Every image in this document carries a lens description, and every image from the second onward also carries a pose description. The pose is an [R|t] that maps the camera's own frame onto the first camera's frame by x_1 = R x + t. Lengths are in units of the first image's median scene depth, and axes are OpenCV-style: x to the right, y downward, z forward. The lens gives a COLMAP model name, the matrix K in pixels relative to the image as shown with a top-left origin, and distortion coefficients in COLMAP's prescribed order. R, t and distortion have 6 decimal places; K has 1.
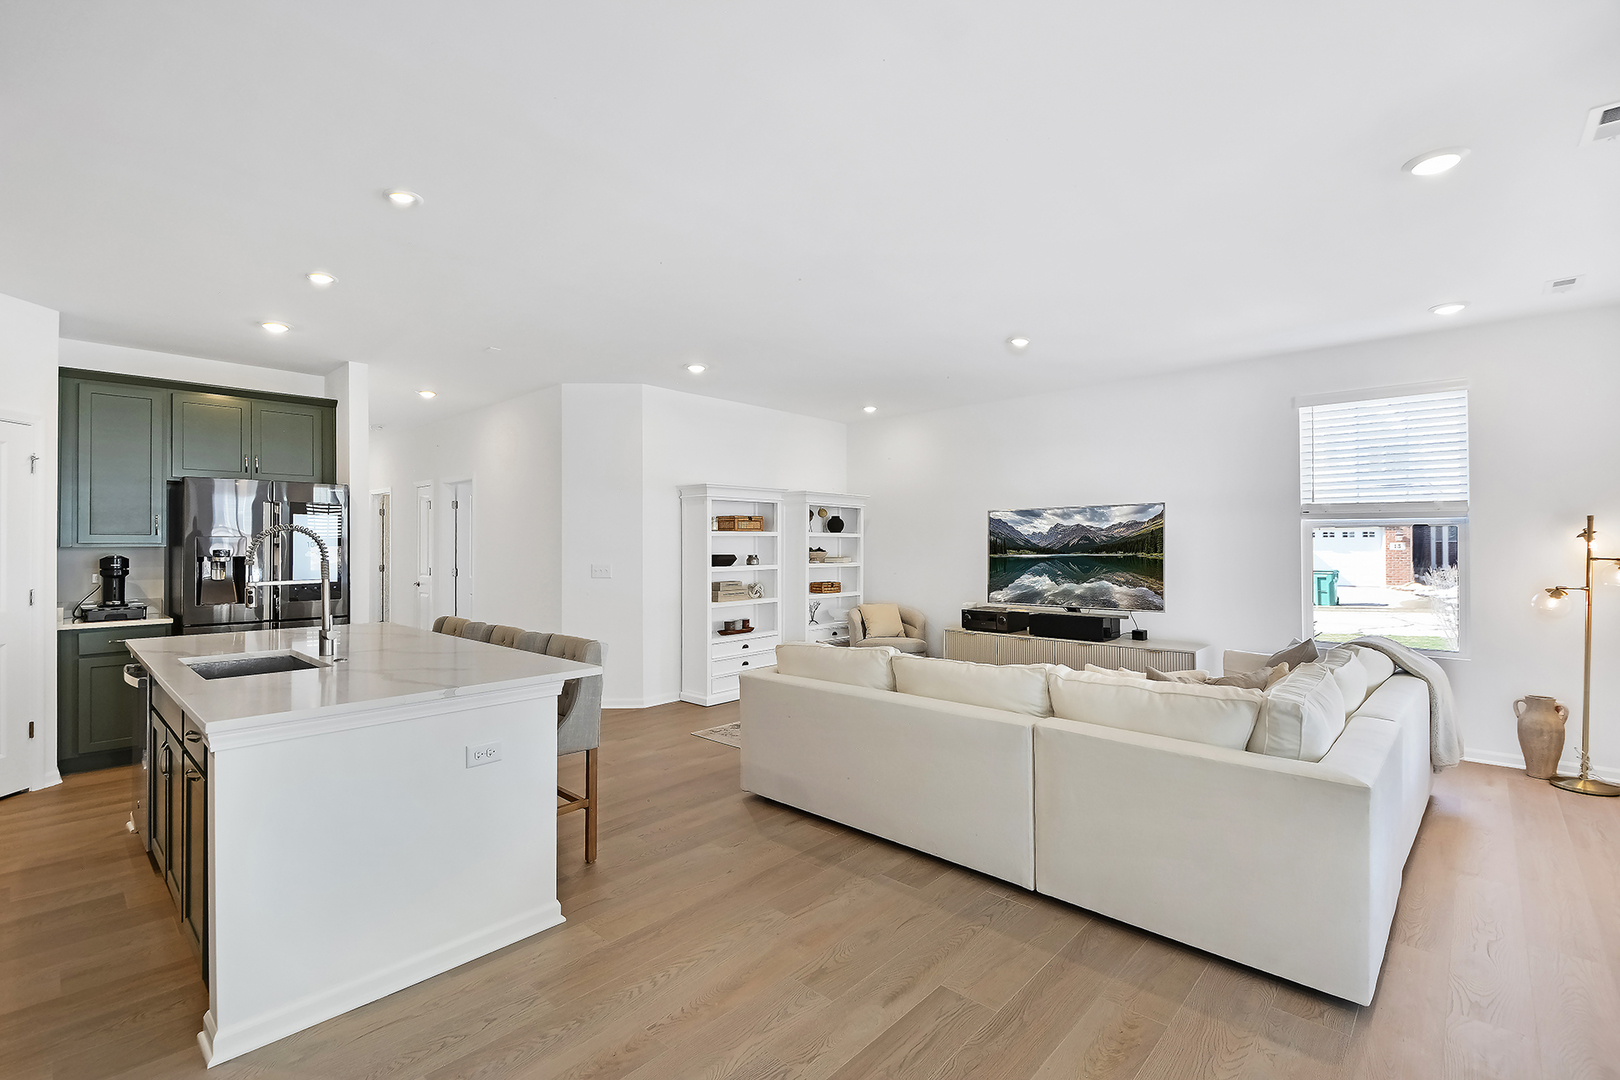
lens RADIAL K [[714.9, 0, 820.9], [0, 714.9, 546.0], [0, 0, 1]] dist [0.002556, -0.008675]
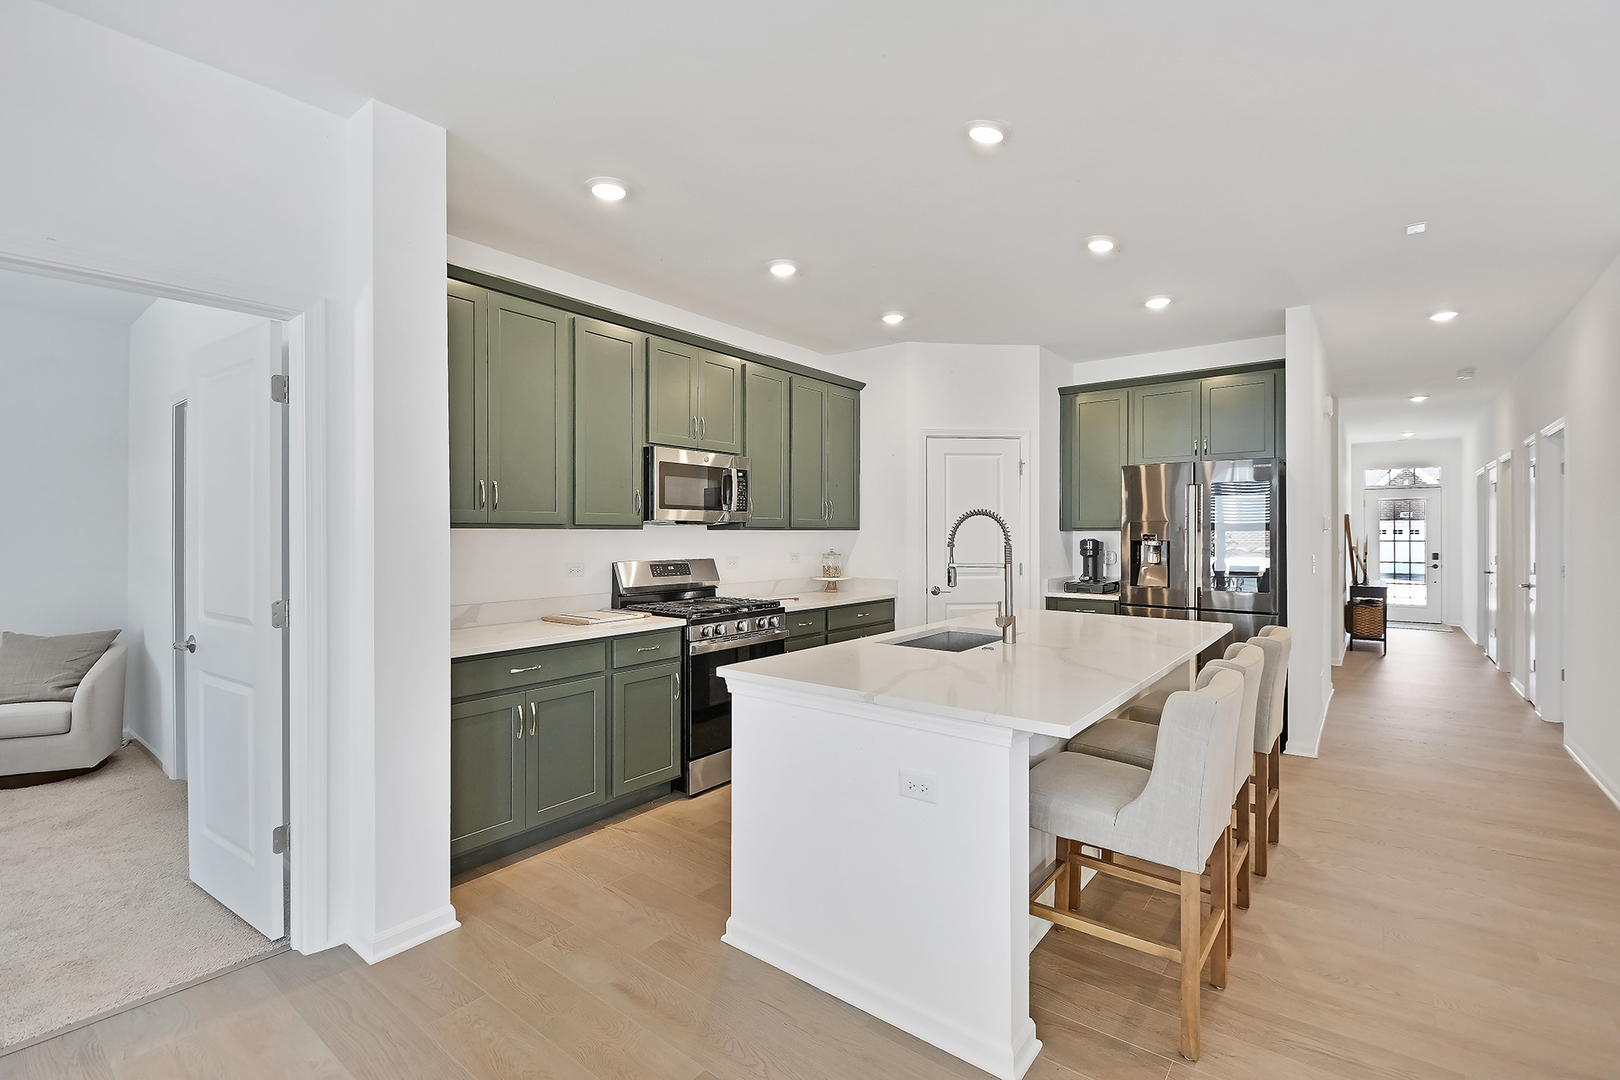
lens RADIAL K [[714.9, 0, 819.1], [0, 714.9, 523.3], [0, 0, 1]] dist [0.002556, -0.008675]
pose [[0.082130, -0.010025, -0.996571, 0.108160], [-0.002388, 0.999945, -0.010256, 0.001251], [0.996619, 0.003222, 0.082102, 0.341561]]
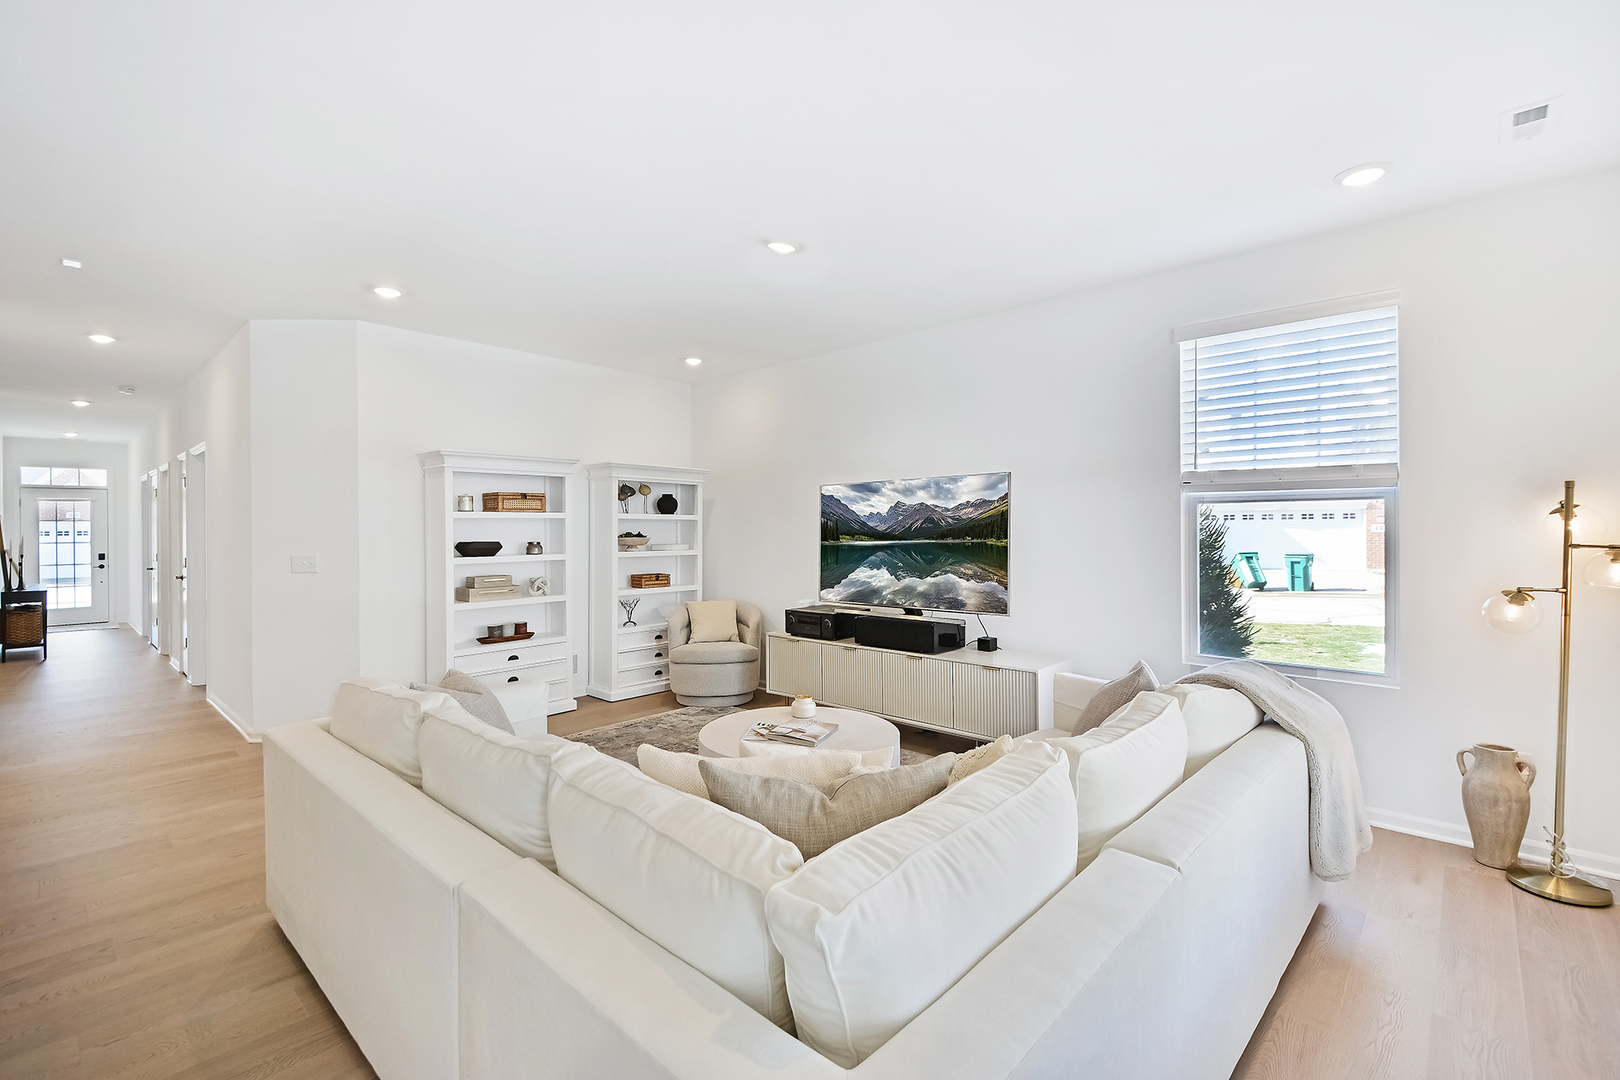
lens RADIAL K [[714.9, 0, 822.3], [0, 714.9, 537.5], [0, 0, 1]] dist [0.002556, -0.008675]
pose [[0.999930, -0.003583, 0.011243, 0.244379], [0.003470, 0.999944, 0.010034, 0.000611], [-0.011279, -0.009995, 0.999886, 0.221248]]
